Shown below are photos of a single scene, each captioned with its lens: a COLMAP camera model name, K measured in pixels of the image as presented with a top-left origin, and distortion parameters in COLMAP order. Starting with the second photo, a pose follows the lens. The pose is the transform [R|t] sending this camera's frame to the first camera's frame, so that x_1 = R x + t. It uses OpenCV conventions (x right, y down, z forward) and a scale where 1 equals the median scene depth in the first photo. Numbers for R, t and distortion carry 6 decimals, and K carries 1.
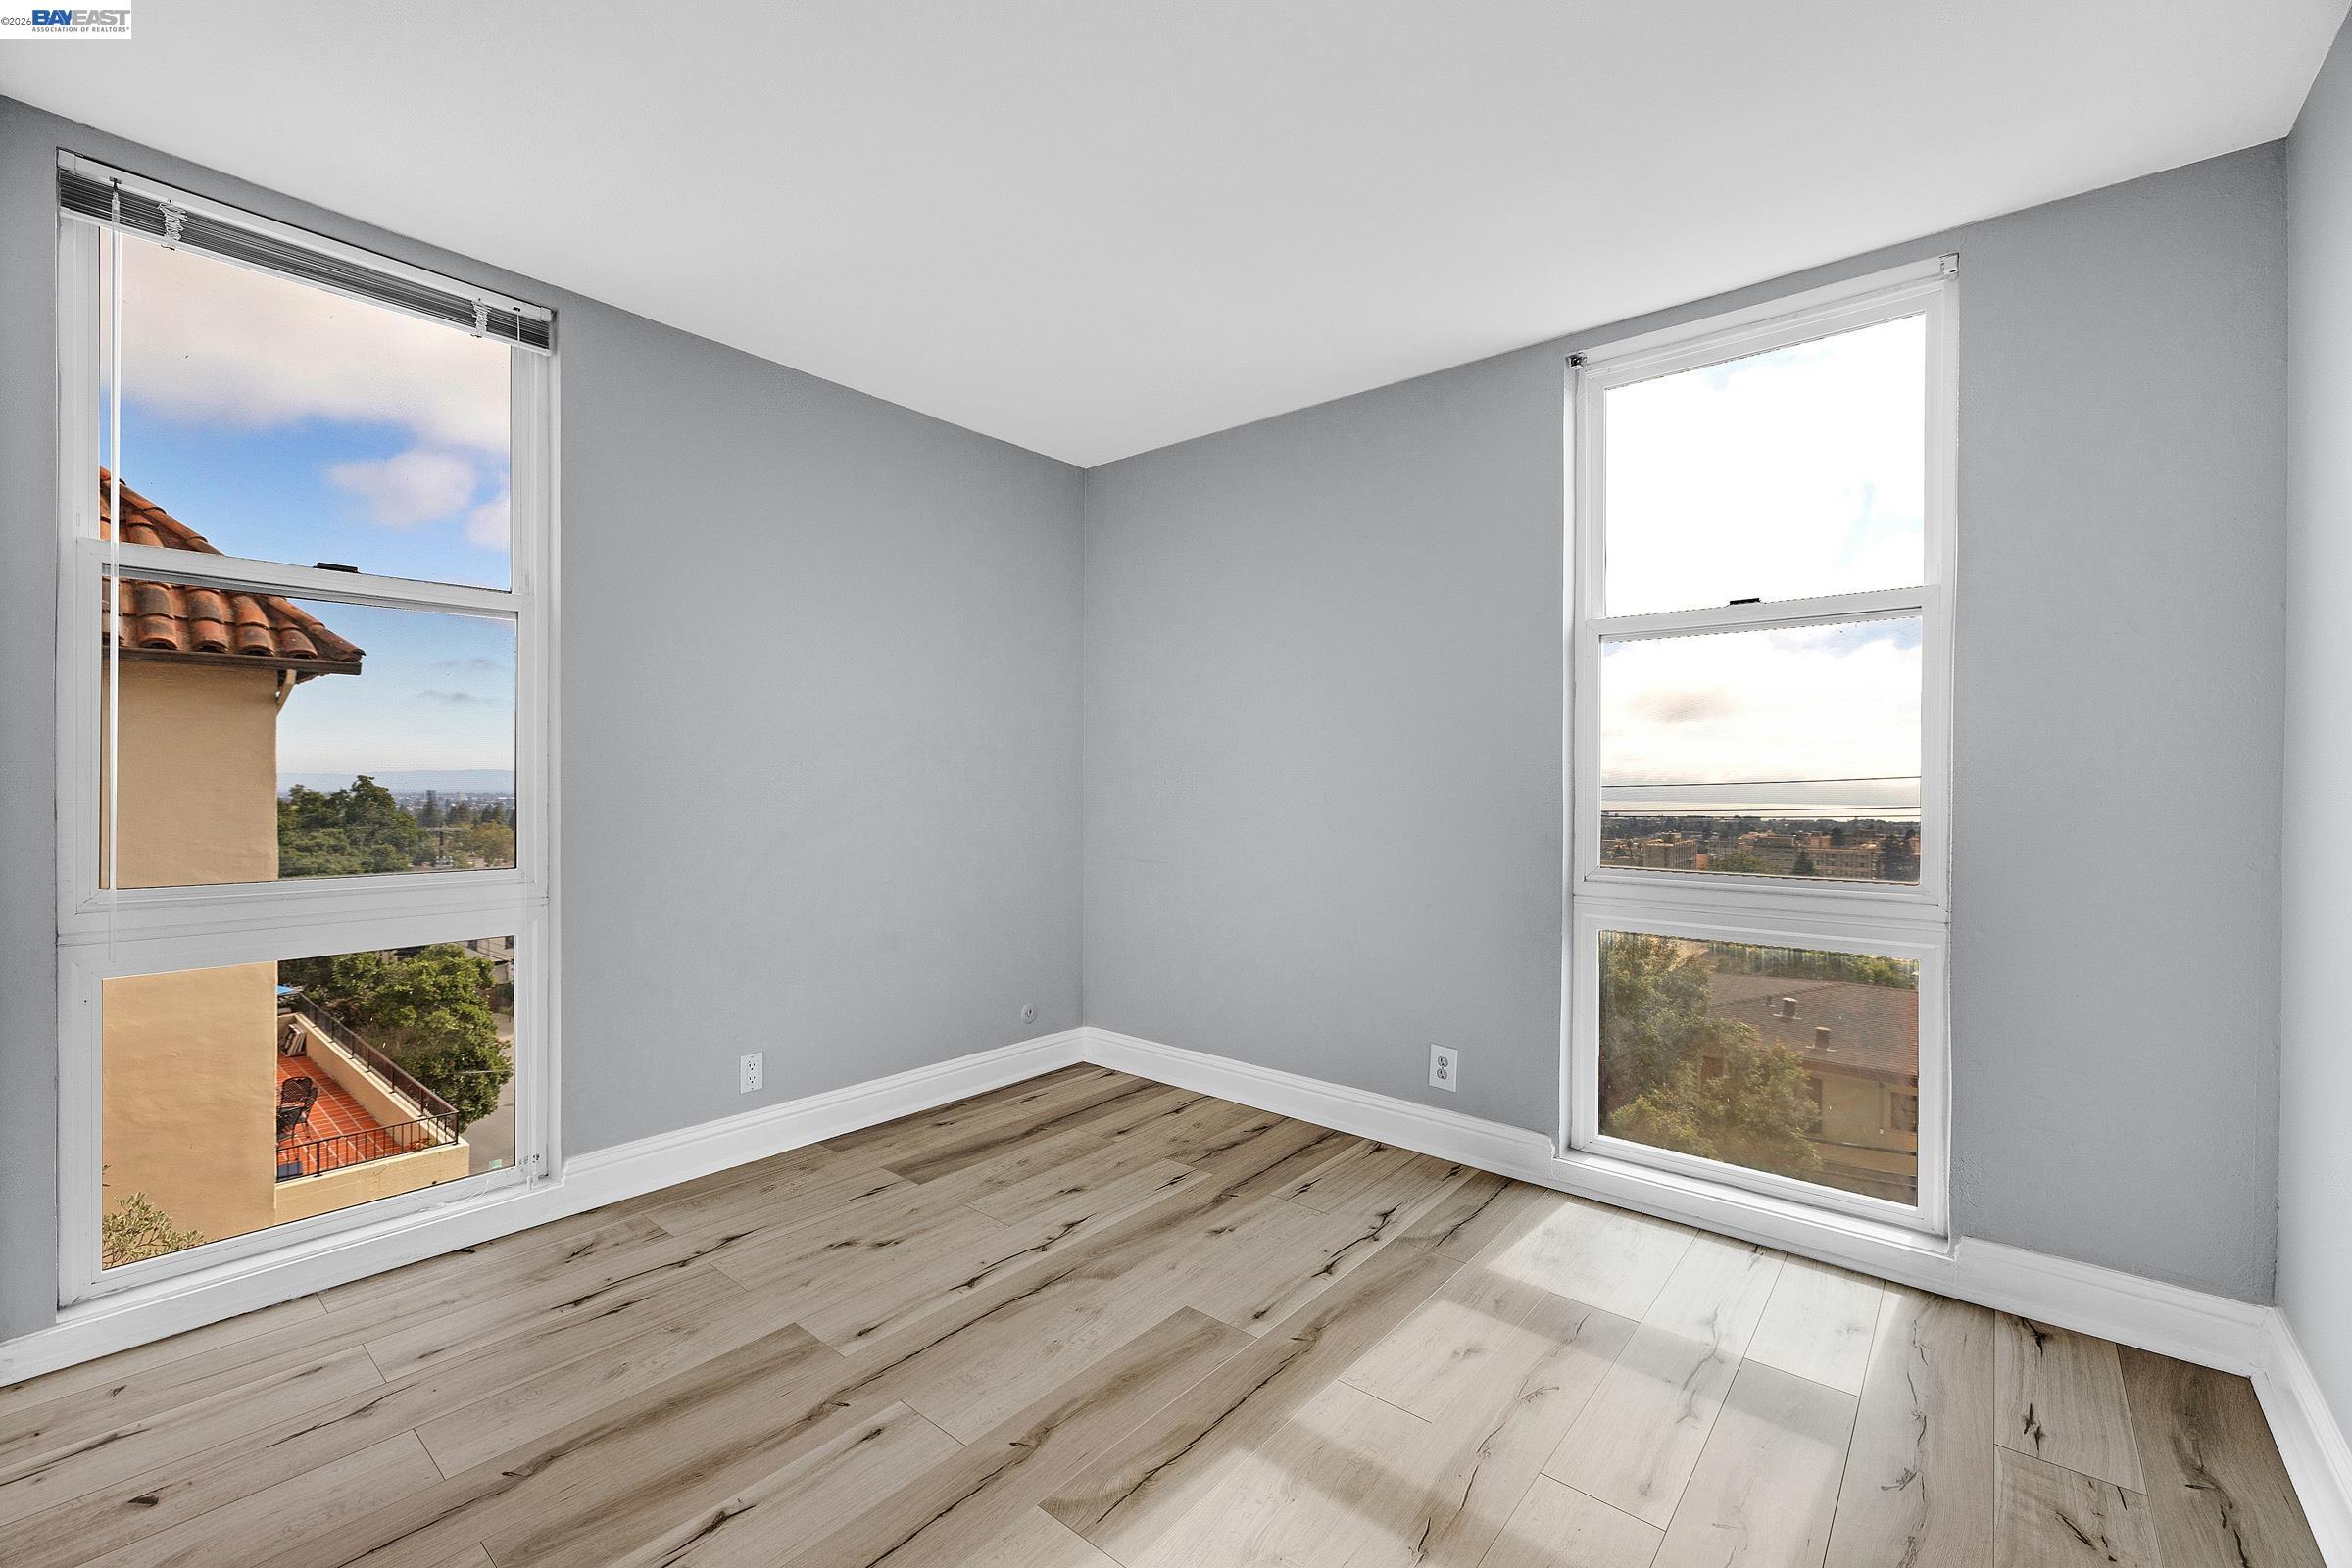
lens RADIAL K [[994.2, 0, 1161.7], [0, 994.2, 790.3], [0, 0, 1]] dist [-0.000586, 0.000149]
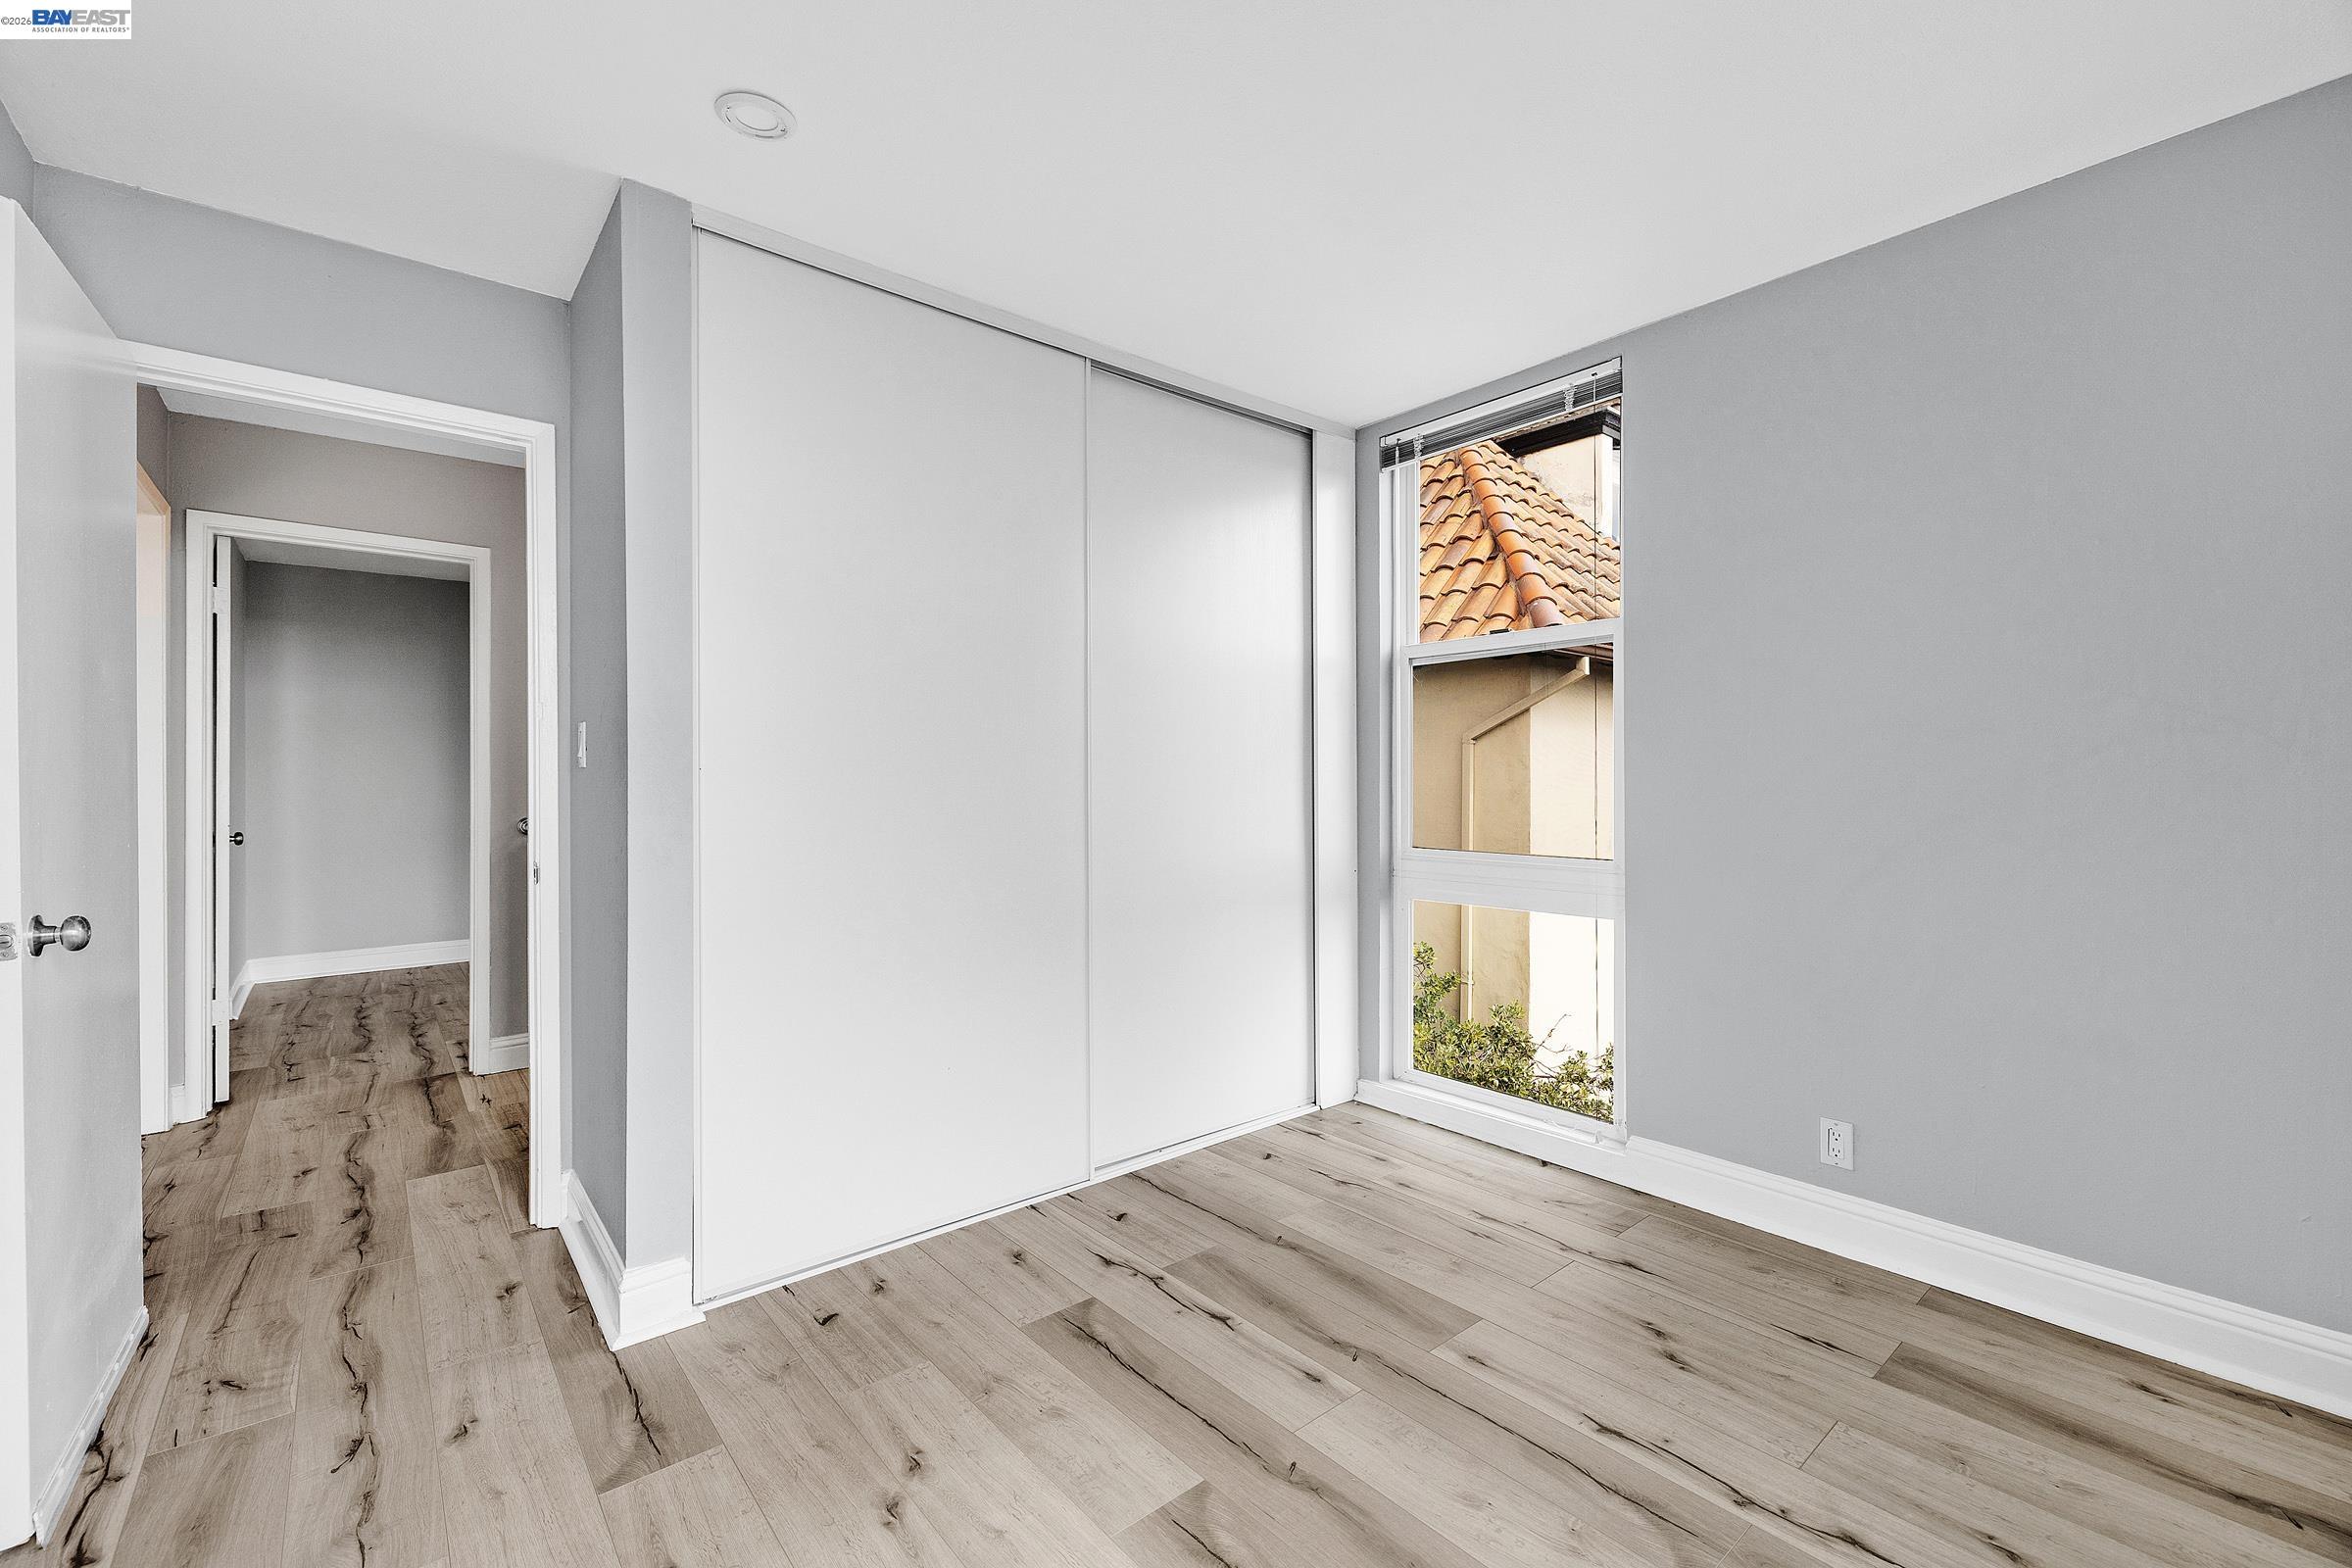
lens RADIAL K [[994.2, 0, 1174.3], [0, 994.2, 782.8], [0, 0, 1]] dist [-0.000586, 0.000149]
pose [[-0.180317, -0.004316, -0.983599, 0.608381], [-0.011422, 0.999932, -0.002294, -0.001956], [0.983542, 0.010821, -0.180354, 0.775396]]
